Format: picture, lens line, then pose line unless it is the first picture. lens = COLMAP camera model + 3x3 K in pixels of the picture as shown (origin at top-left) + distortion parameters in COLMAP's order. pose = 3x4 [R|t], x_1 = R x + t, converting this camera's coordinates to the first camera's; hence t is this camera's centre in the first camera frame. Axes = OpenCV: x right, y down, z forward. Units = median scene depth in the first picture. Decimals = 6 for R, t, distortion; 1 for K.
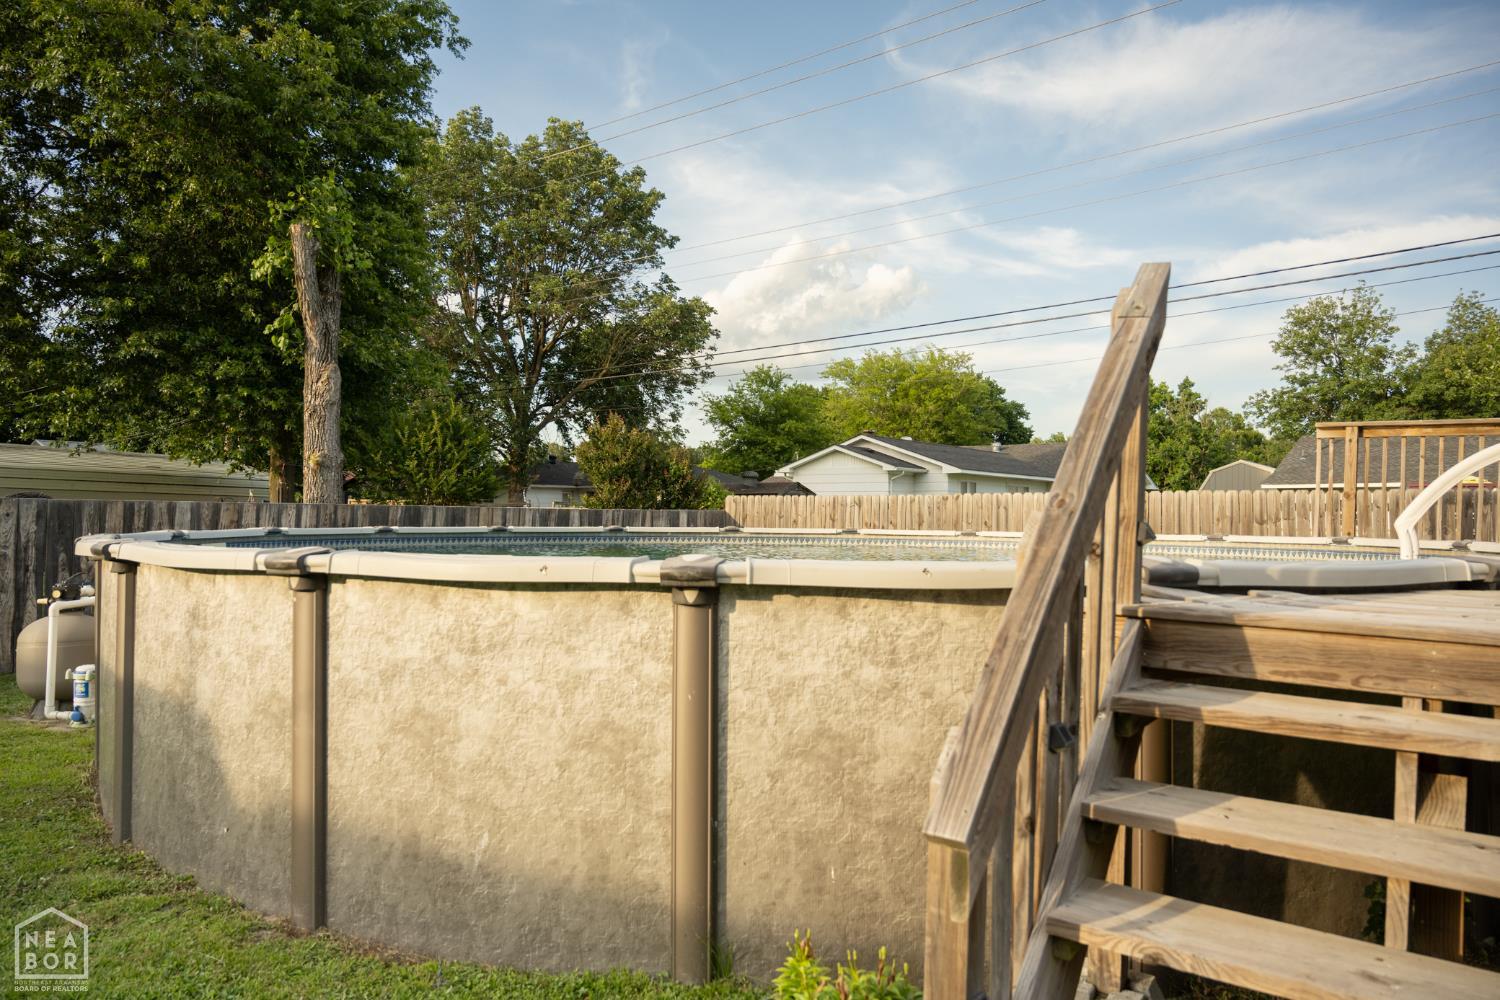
lens RADIAL K [[1010.4, 0, 759.1], [0, 1010.4, 480.0], [0, 0, 1]] dist [-0.000189, 0.002579]
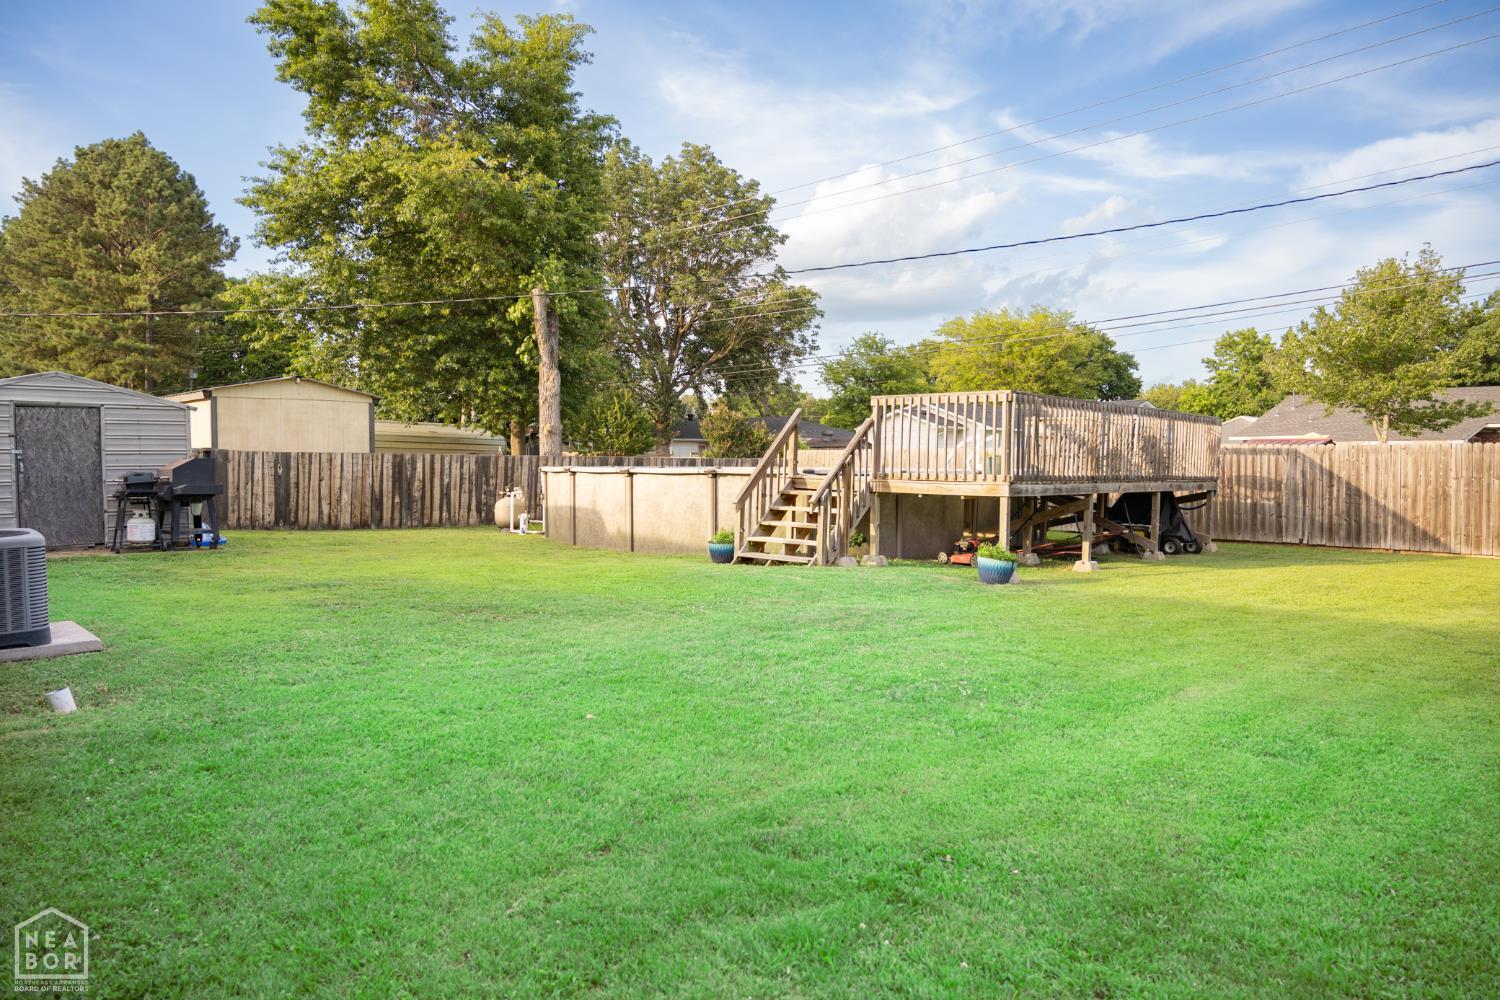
lens RADIAL K [[1010.4, 0, 759.1], [0, 1010.4, 480.0], [0, 0, 1]] dist [-0.000189, 0.002579]
pose [[0.990663, -0.002025, -0.136322, 0.050743], [0.008923, 0.998709, 0.050013, -0.006415], [0.136044, -0.050762, 0.989401, -0.232009]]
